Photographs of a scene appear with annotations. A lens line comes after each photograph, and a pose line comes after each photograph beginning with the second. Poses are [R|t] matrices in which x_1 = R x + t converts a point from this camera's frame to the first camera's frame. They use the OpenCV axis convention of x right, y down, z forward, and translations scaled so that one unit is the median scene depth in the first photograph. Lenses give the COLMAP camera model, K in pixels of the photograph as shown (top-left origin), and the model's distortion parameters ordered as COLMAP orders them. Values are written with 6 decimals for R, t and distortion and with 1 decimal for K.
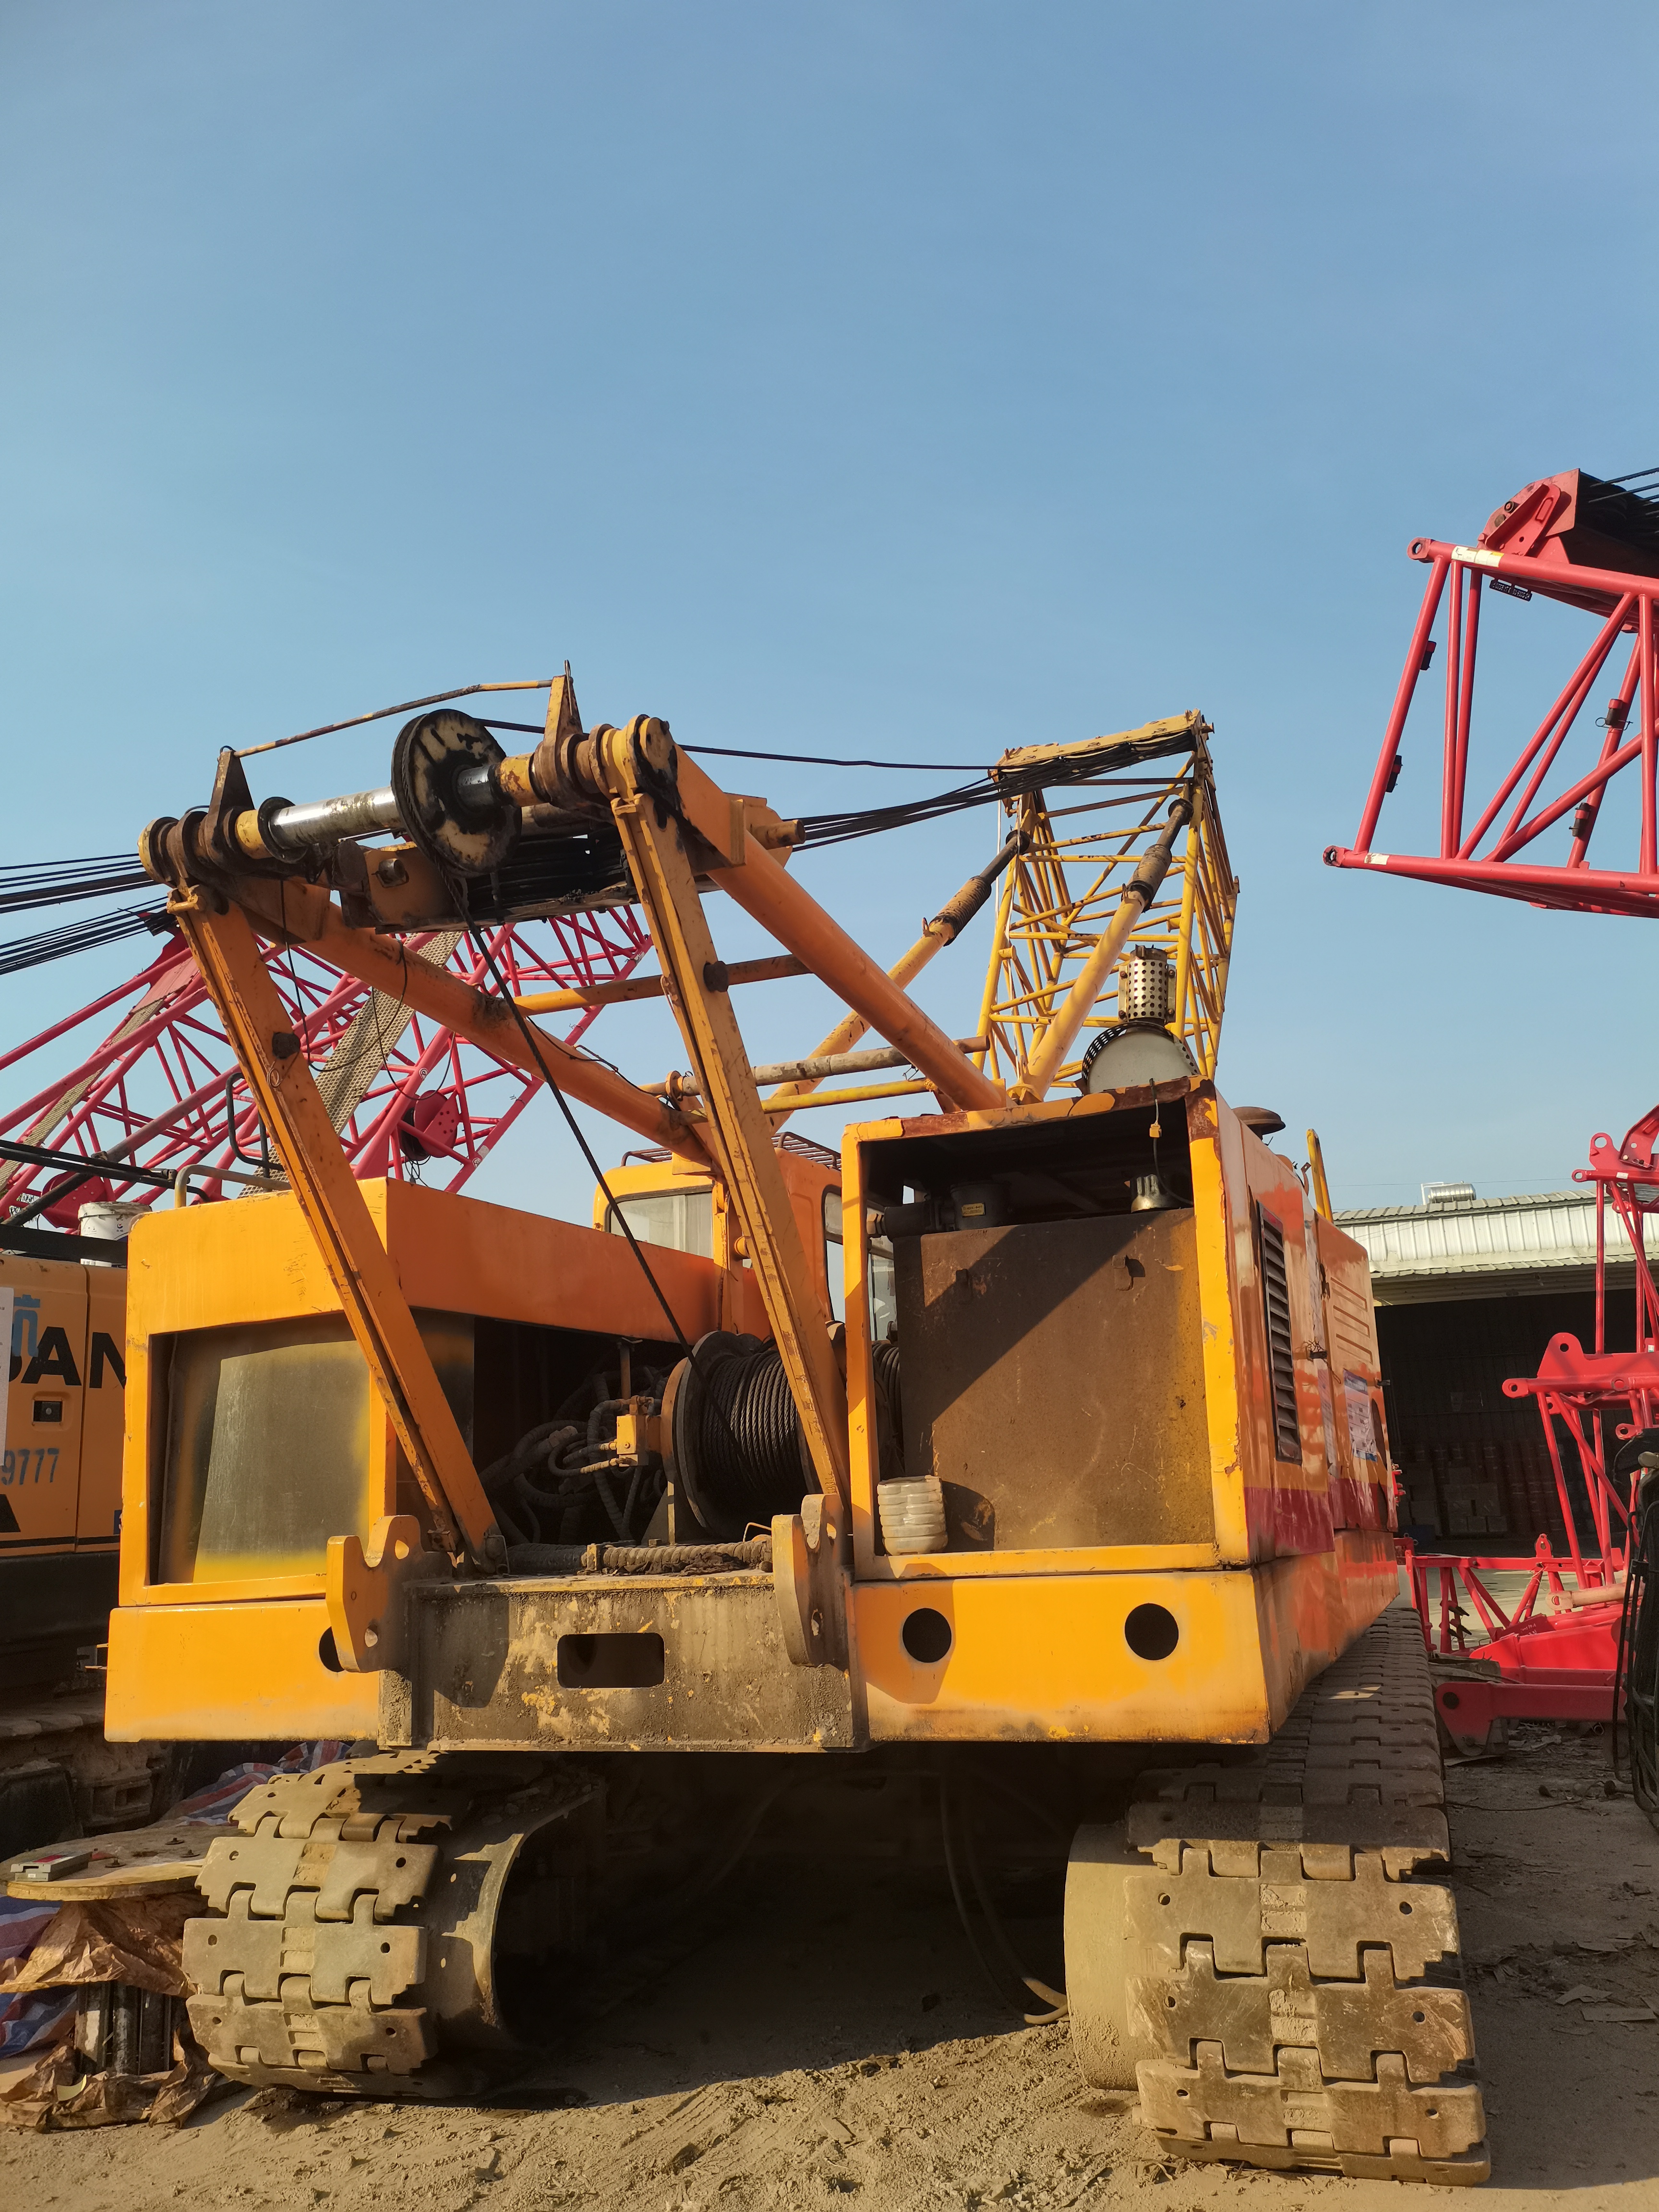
lens RADIAL K [[1689.5, 0, 829.5], [0, 1689.5, 1106.0], [0, 0, 1]] dist [0.065222, 0.002017]
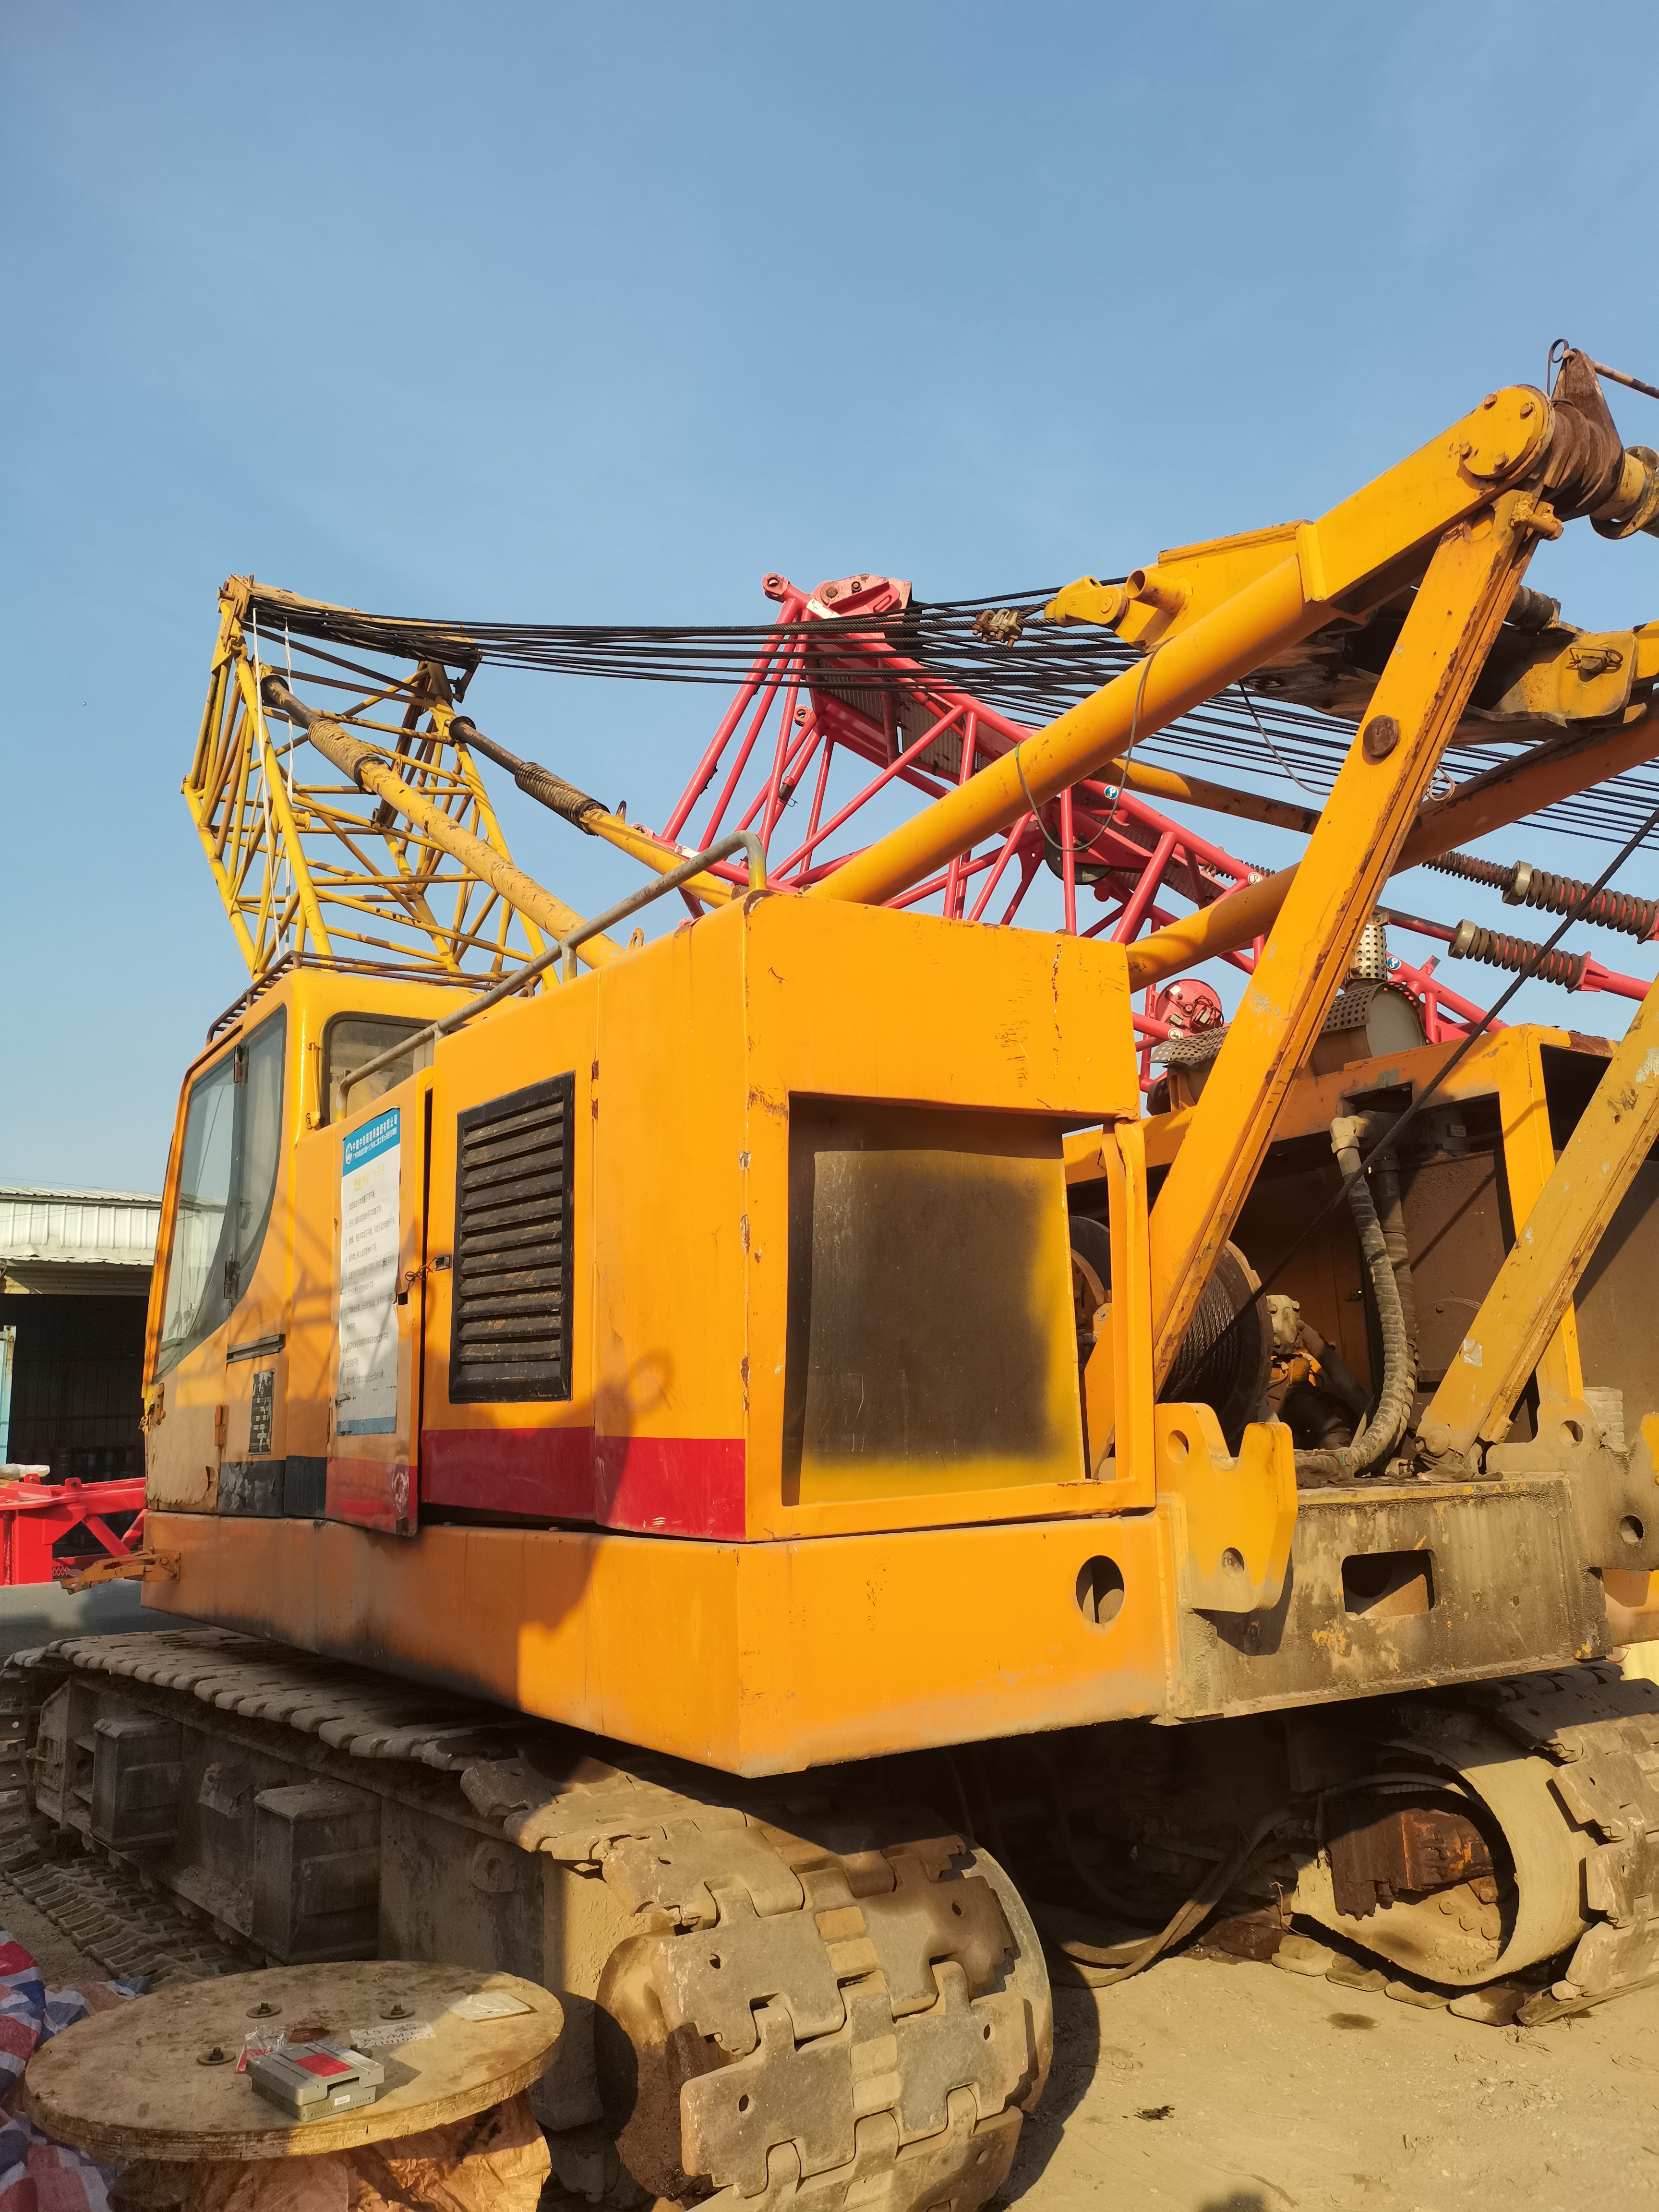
lens RADIAL K [[1689.5, 0, 829.5], [0, 1689.5, 1106.0], [0, 0, 1]] dist [0.065222, 0.002017]
pose [[0.562795, 0.187445, 0.805062, -0.995510], [-0.176663, 0.978721, -0.104379, 0.229194], [-0.807497, -0.083480, 0.583934, 0.742219]]
